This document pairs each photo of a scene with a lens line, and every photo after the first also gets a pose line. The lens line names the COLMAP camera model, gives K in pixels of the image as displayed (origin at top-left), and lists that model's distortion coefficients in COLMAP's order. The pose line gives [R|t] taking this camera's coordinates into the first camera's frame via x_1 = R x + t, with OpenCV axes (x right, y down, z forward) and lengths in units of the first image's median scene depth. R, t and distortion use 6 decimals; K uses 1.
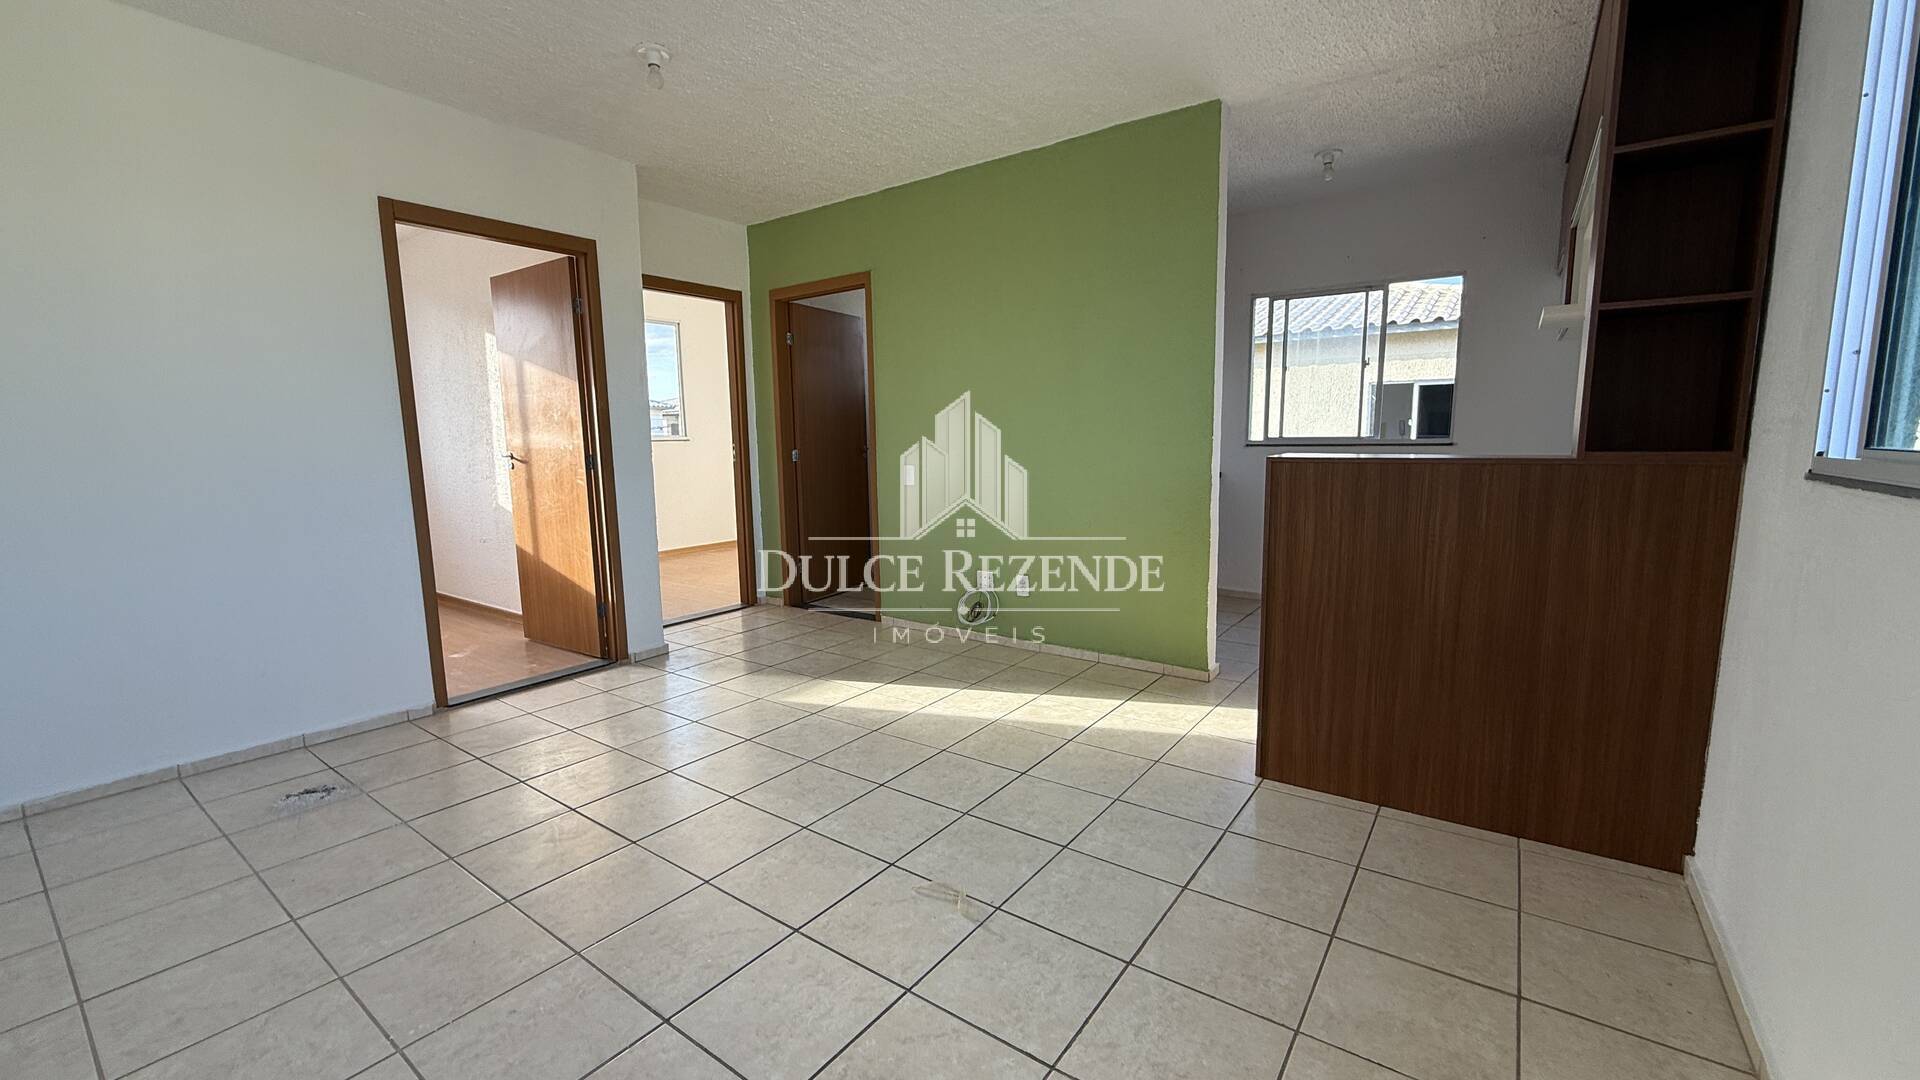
lens RADIAL K [[764.3, 0, 956.8], [0, 764.3, 537.2], [0, 0, 1]] dist [0.000039, 0.000024]
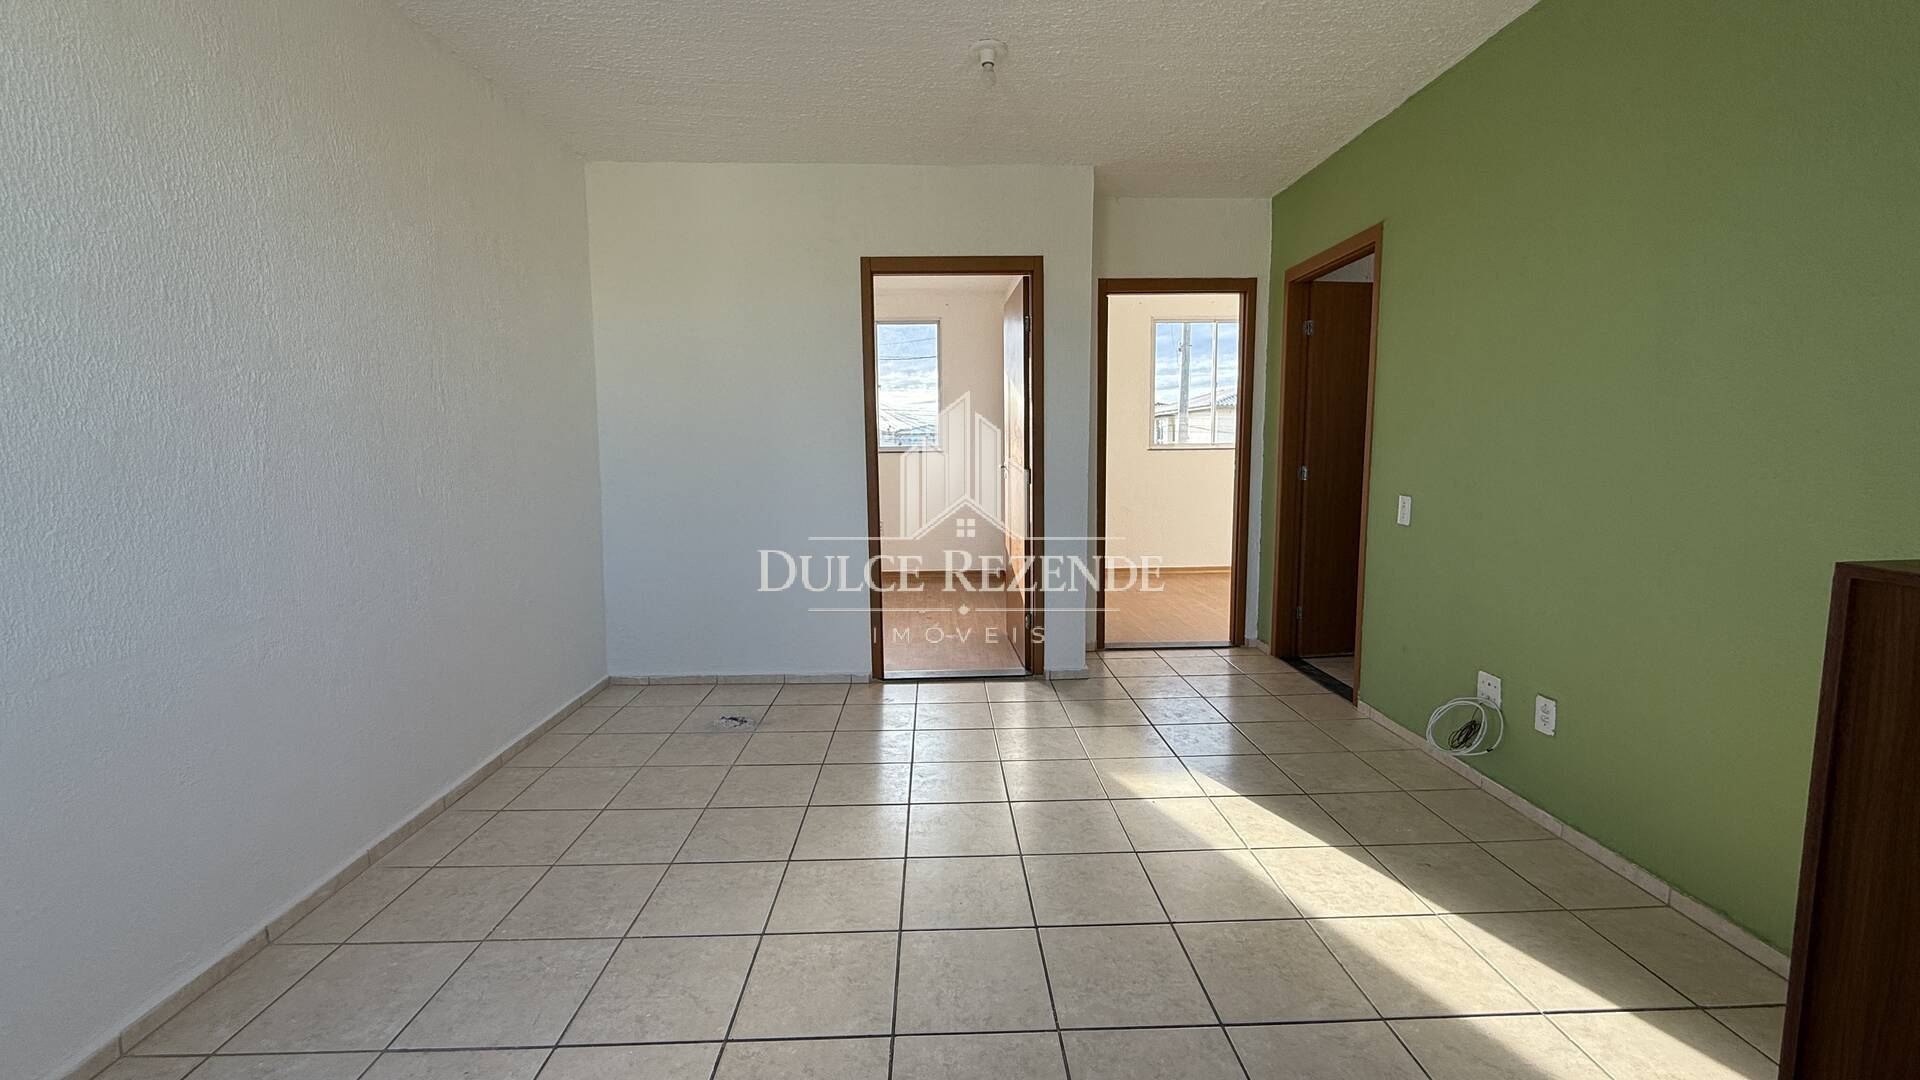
lens RADIAL K [[764.3, 0, 955.8], [0, 764.3, 538.4], [0, 0, 1]] dist [0.000039, 0.000024]
pose [[0.613492, 0.102222, -0.783057, 0.294696], [-0.099953, 0.993663, 0.051406, -0.064745], [0.783350, 0.046732, 0.619822, 0.326639]]
